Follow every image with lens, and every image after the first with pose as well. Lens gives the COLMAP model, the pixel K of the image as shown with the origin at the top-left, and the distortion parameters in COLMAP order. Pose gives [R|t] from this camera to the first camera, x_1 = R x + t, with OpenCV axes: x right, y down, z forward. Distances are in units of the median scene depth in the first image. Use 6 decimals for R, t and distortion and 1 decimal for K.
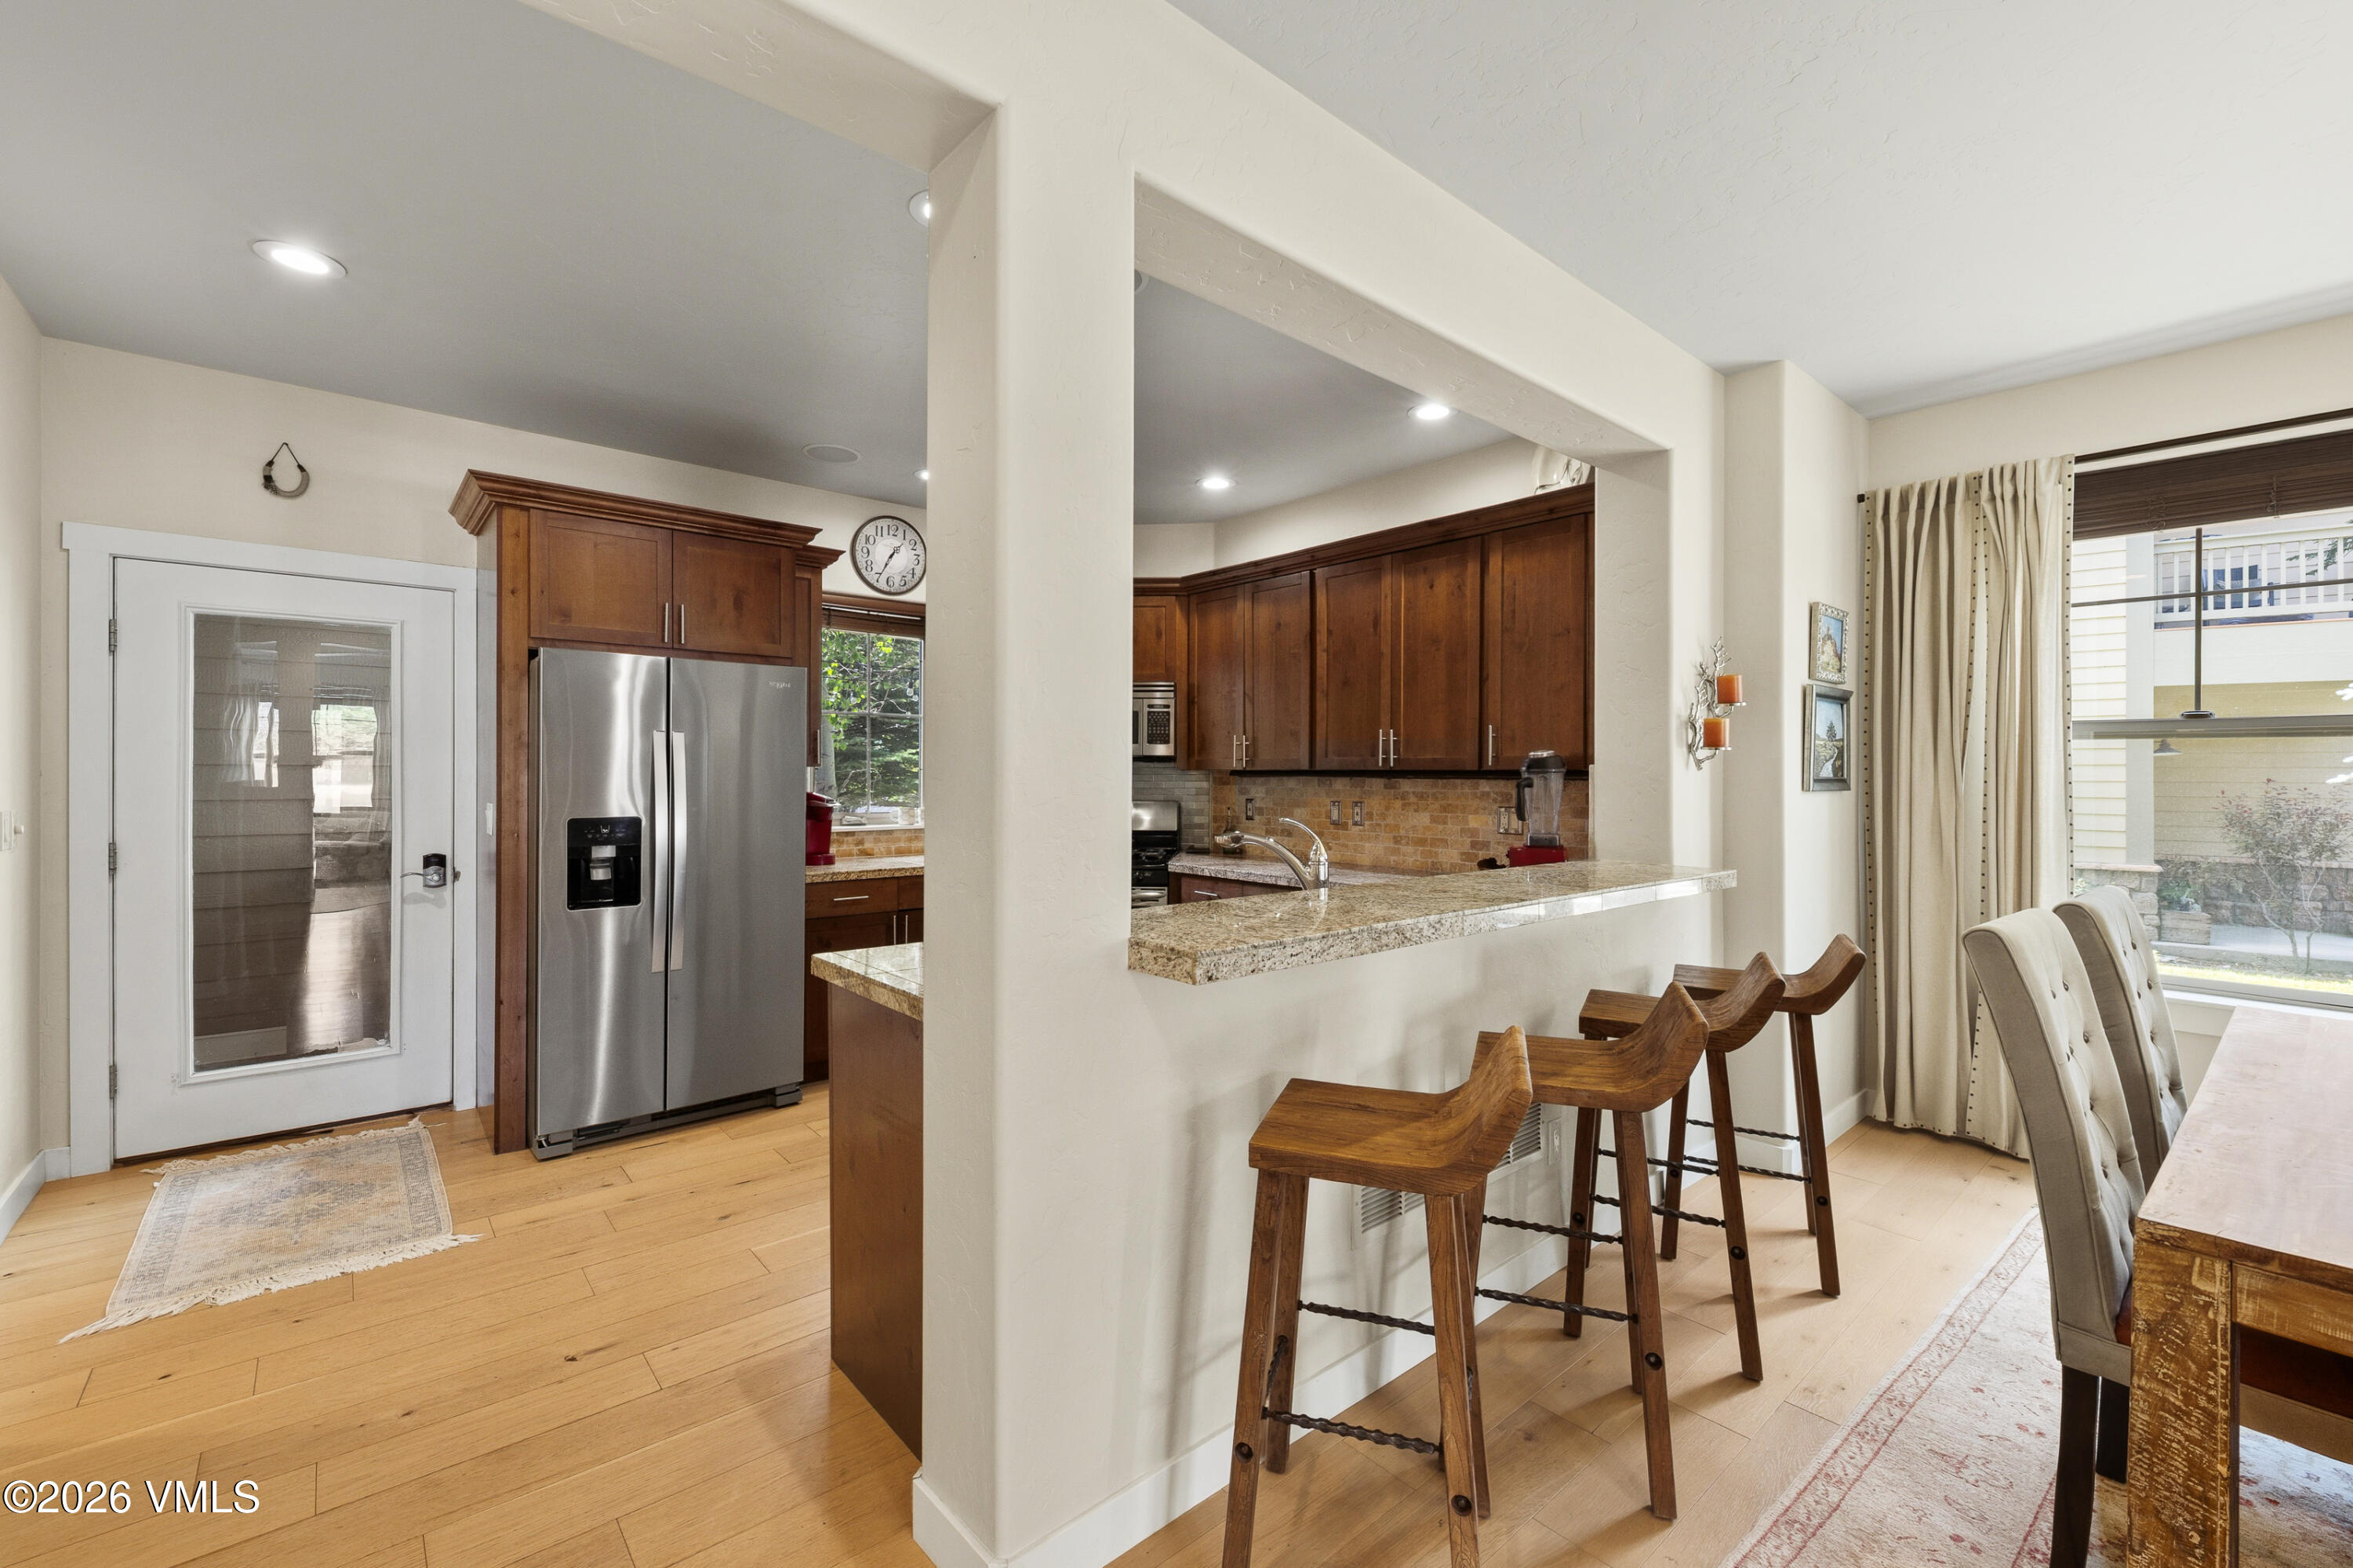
lens RADIAL K [[975.7, 0, 1180.4], [0, 975.7, 775.6], [0, 0, 1]] dist [0.013560, -0.000129]
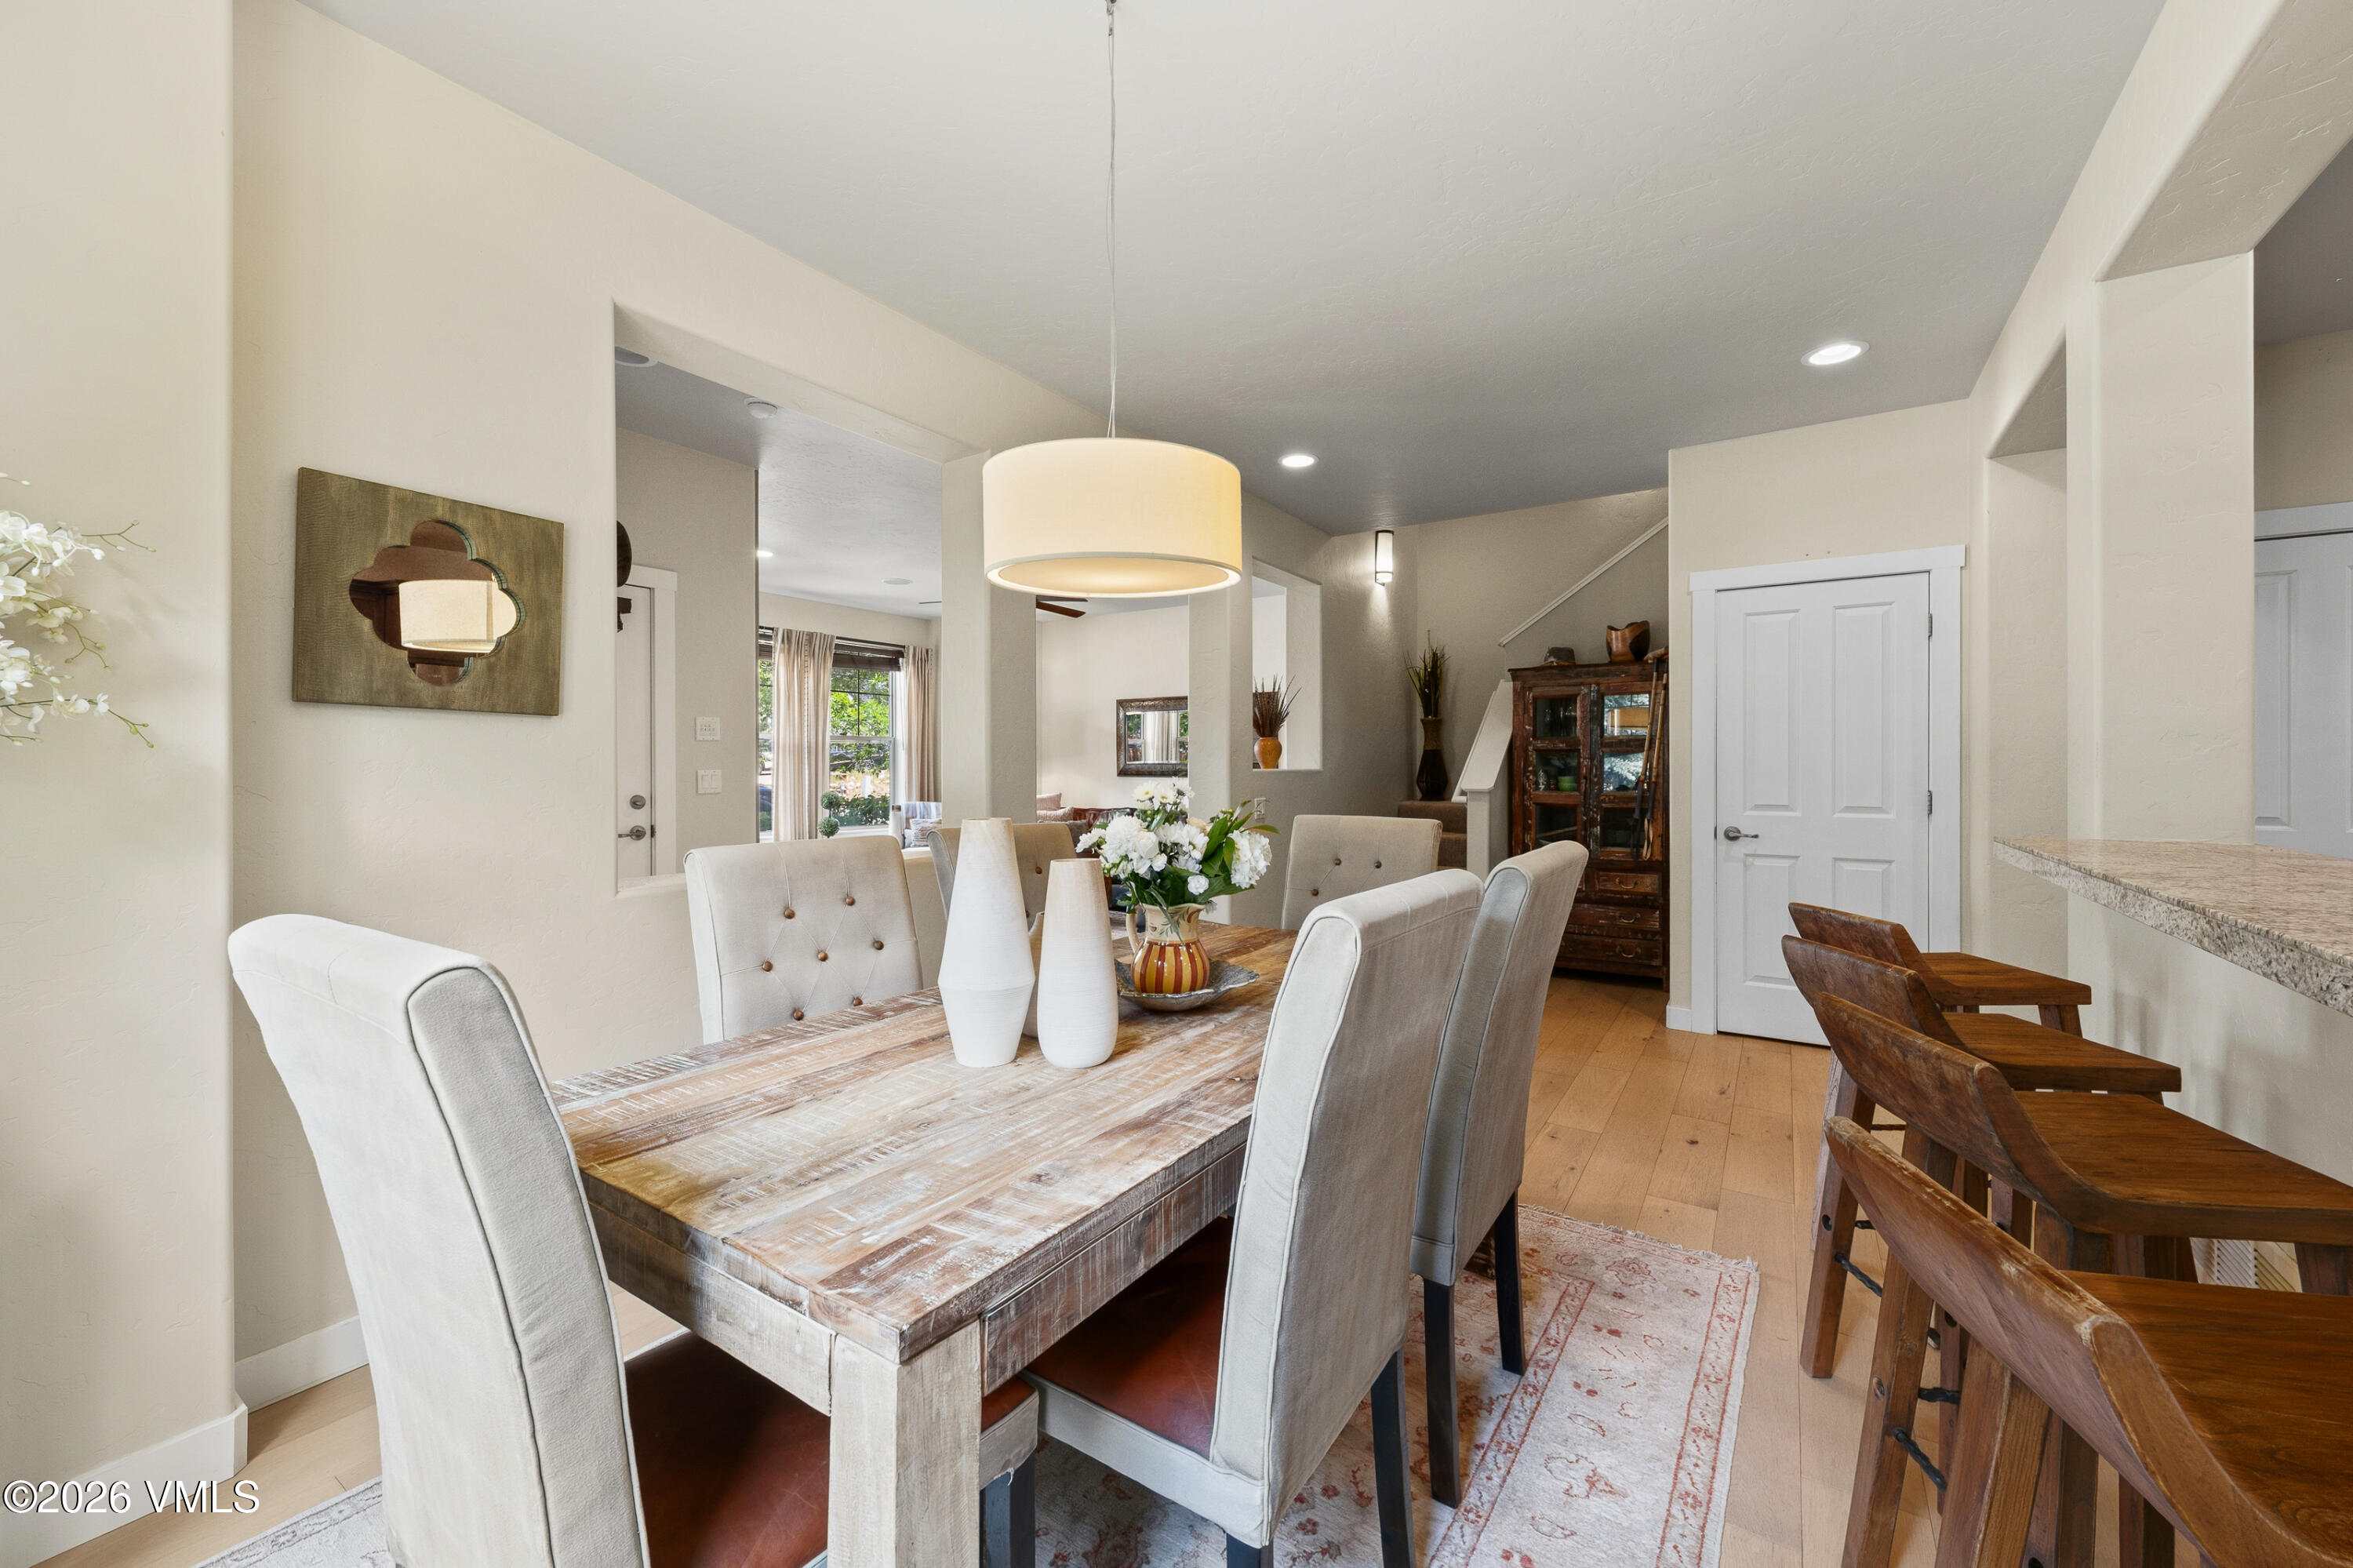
lens RADIAL K [[908.2, 0, 1186.8], [0, 908.2, 765.0], [0, 0, 1]] dist [0.013996, -0.006632]
pose [[-0.963261, -0.006961, -0.268475, 0.699895], [-0.006395, 0.999975, -0.002982, 0.032469], [0.268489, -0.001155, -0.963282, 0.868862]]
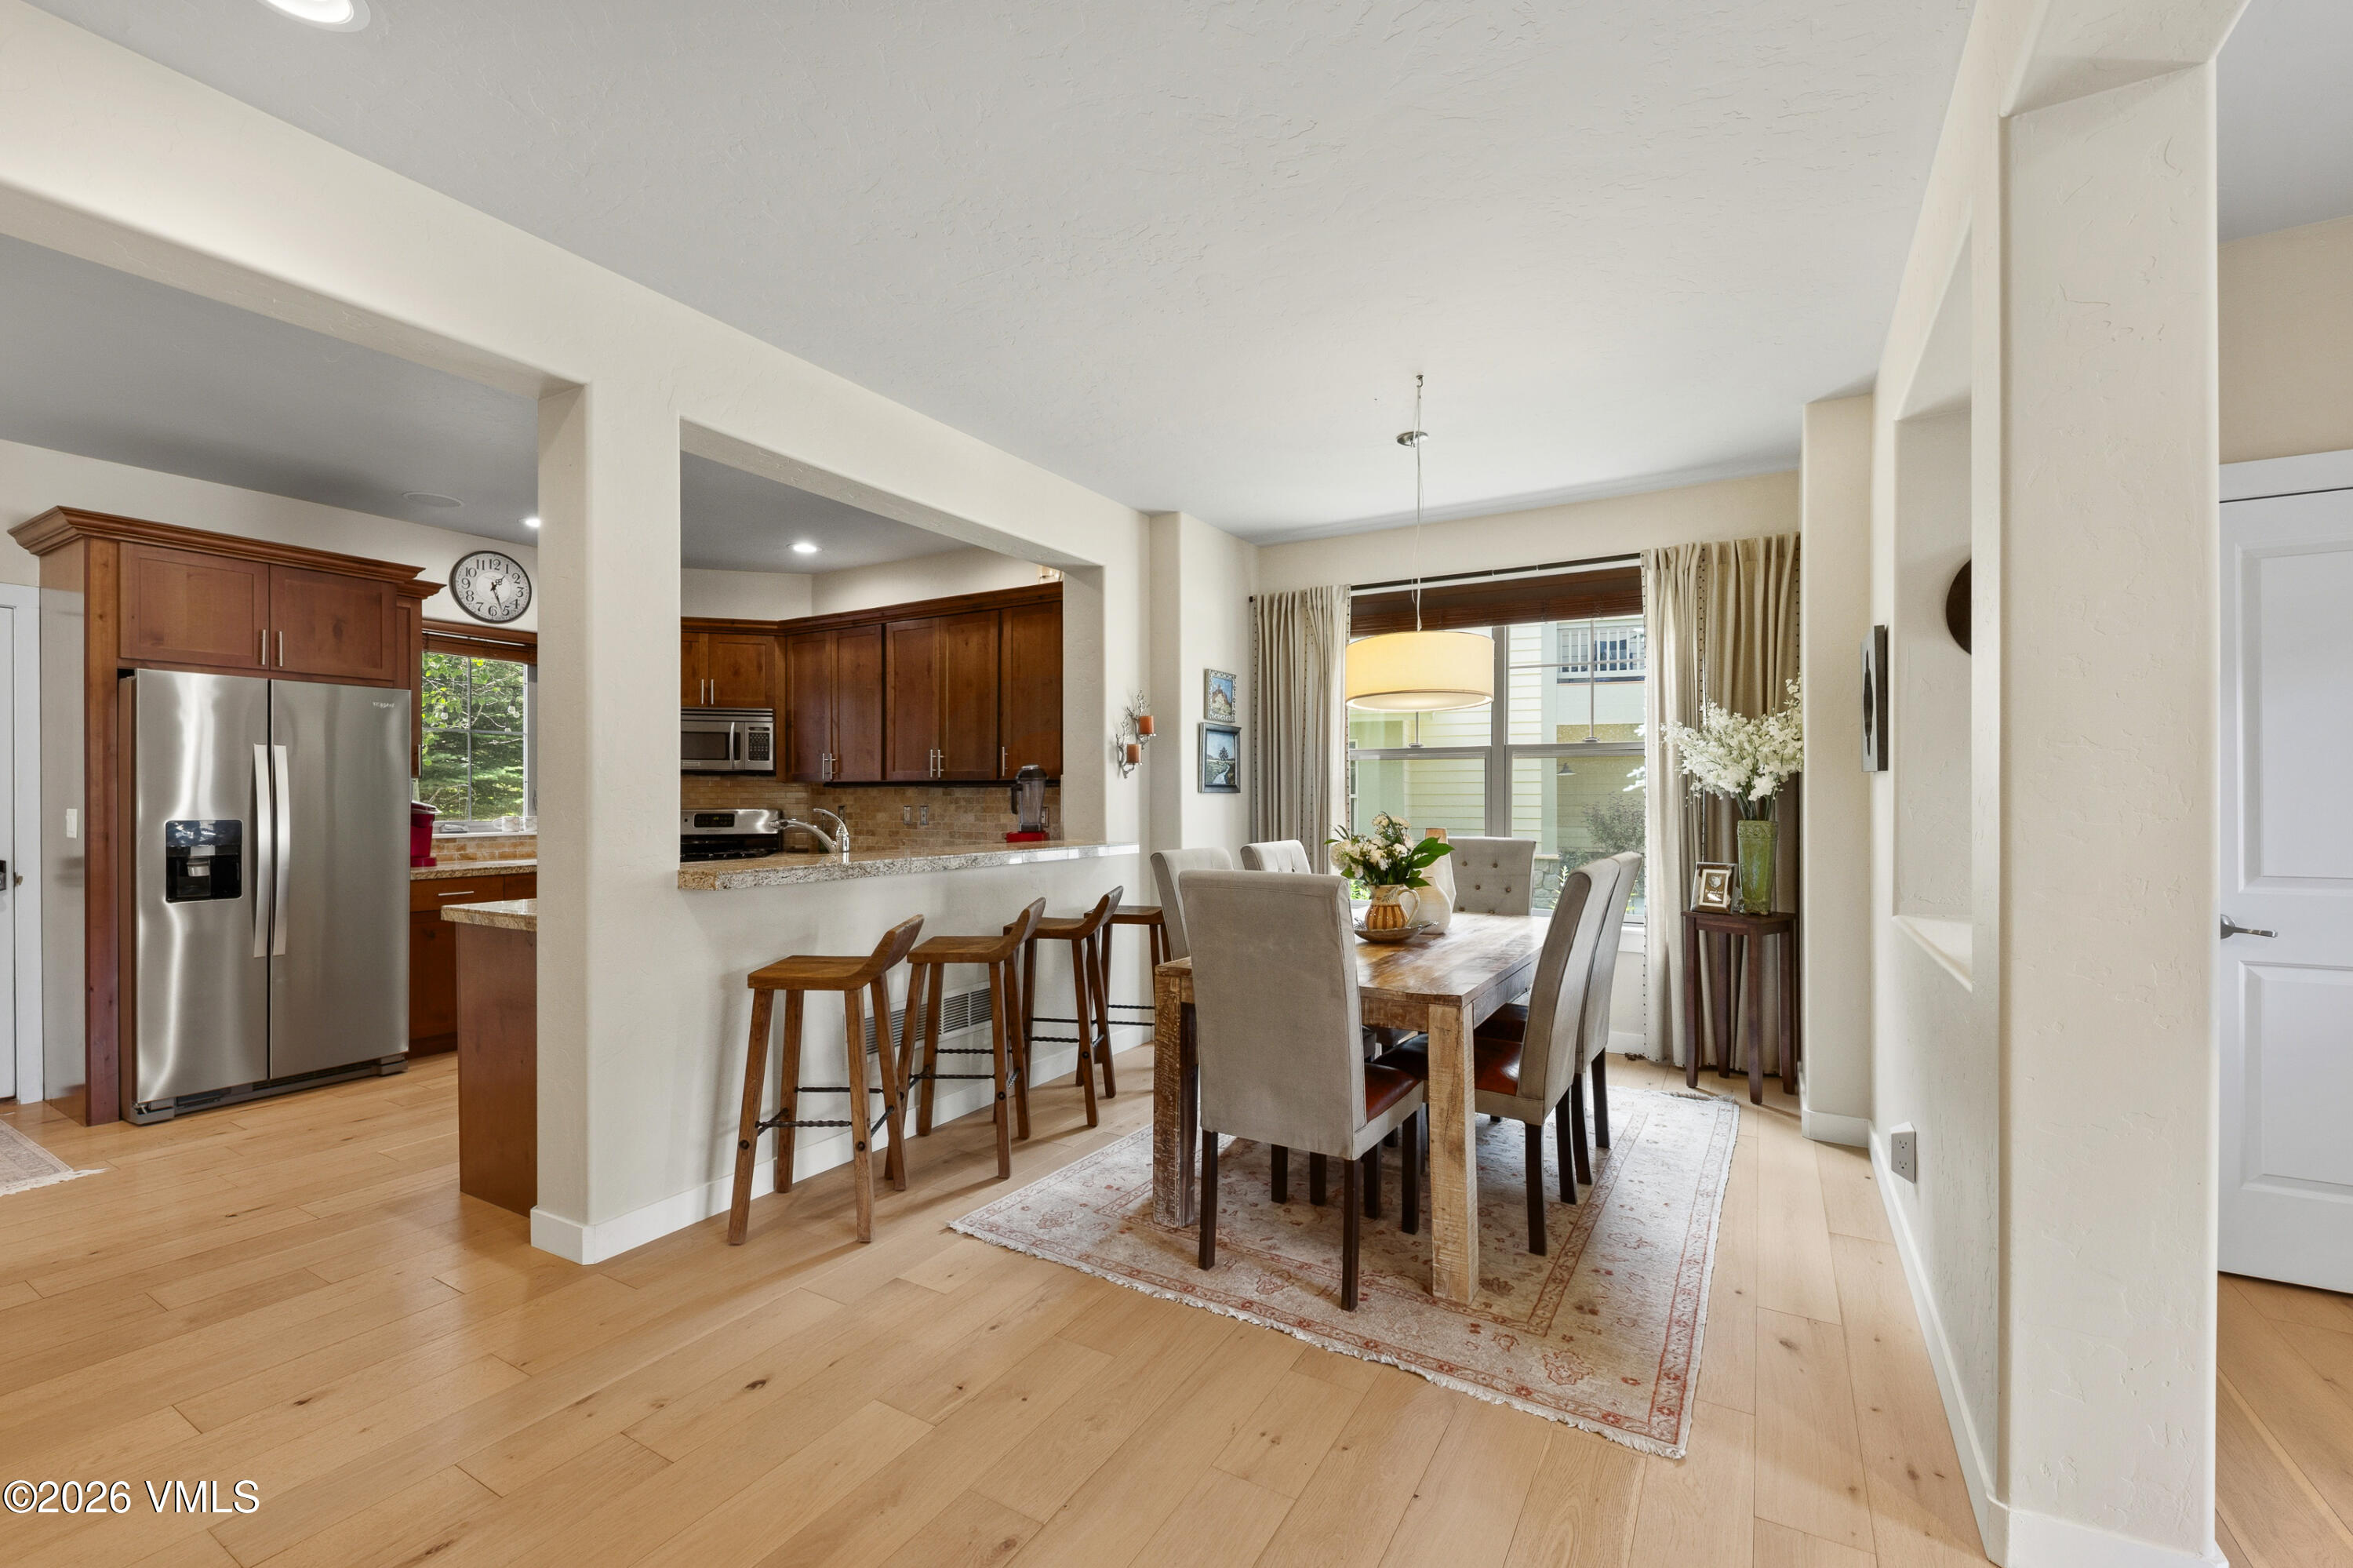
lens RADIAL K [[980.6, 0, 1164.0], [0, 980.6, 796.5], [0, 0, 1]] dist [0.022587, -0.011129]
pose [[0.949449, -0.005159, 0.313877, 0.096133], [0.005470, 0.999985, -0.000108, 0.020066], [-0.313872, 0.001819, 0.949463, -0.401735]]
